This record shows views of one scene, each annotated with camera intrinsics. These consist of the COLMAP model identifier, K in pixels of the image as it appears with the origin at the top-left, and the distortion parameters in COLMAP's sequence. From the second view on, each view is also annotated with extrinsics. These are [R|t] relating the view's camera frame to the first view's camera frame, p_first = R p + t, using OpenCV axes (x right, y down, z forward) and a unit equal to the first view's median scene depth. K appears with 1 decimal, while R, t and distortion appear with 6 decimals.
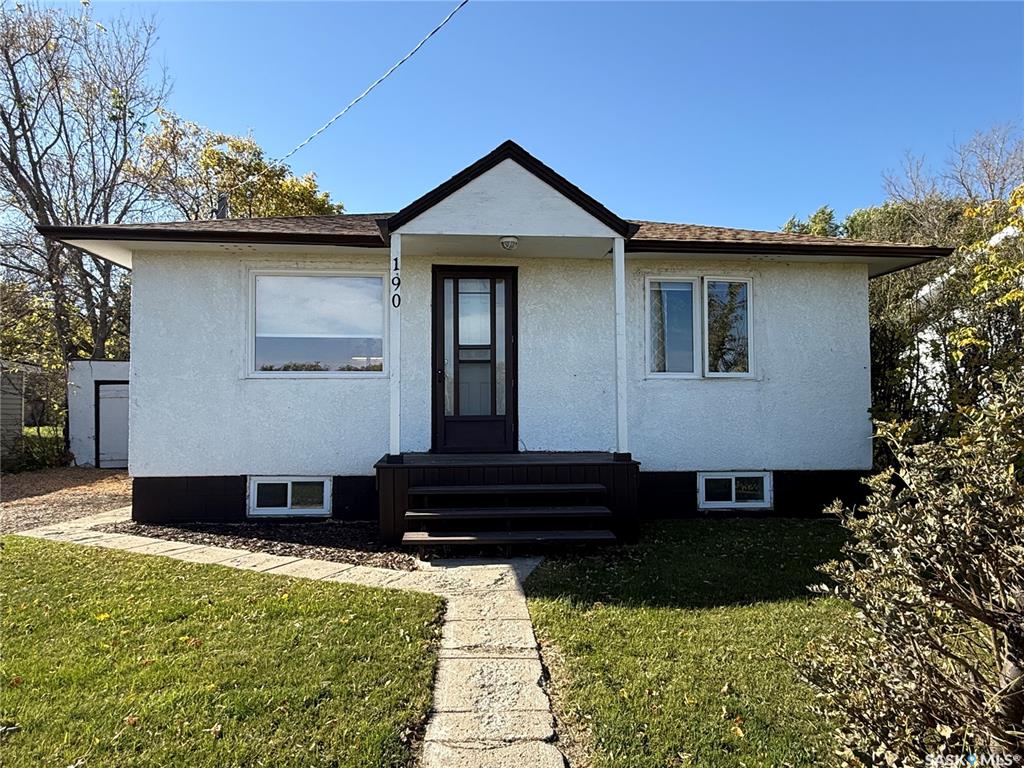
lens RADIAL K [[631.0, 0, 515.4], [0, 631.0, 386.8], [0, 0, 1]] dist [0.019195, 0.001187]
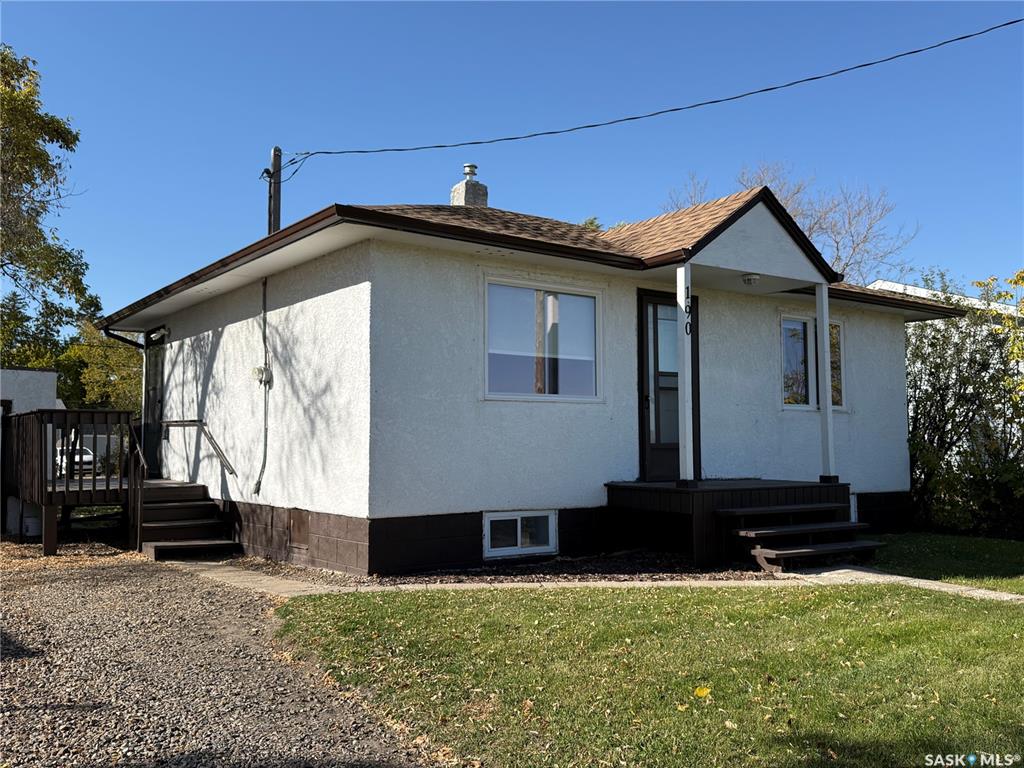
lens RADIAL K [[931.3, 0, 547.4], [0, 931.3, 386.1], [0, 0, 1]] dist [0.165210, 0.000000]
pose [[0.843665, 0.034588, 0.535755, -1.036744], [-0.010143, 0.998771, -0.048508, 0.029481], [-0.536774, 0.035490, 0.842979, -0.133446]]
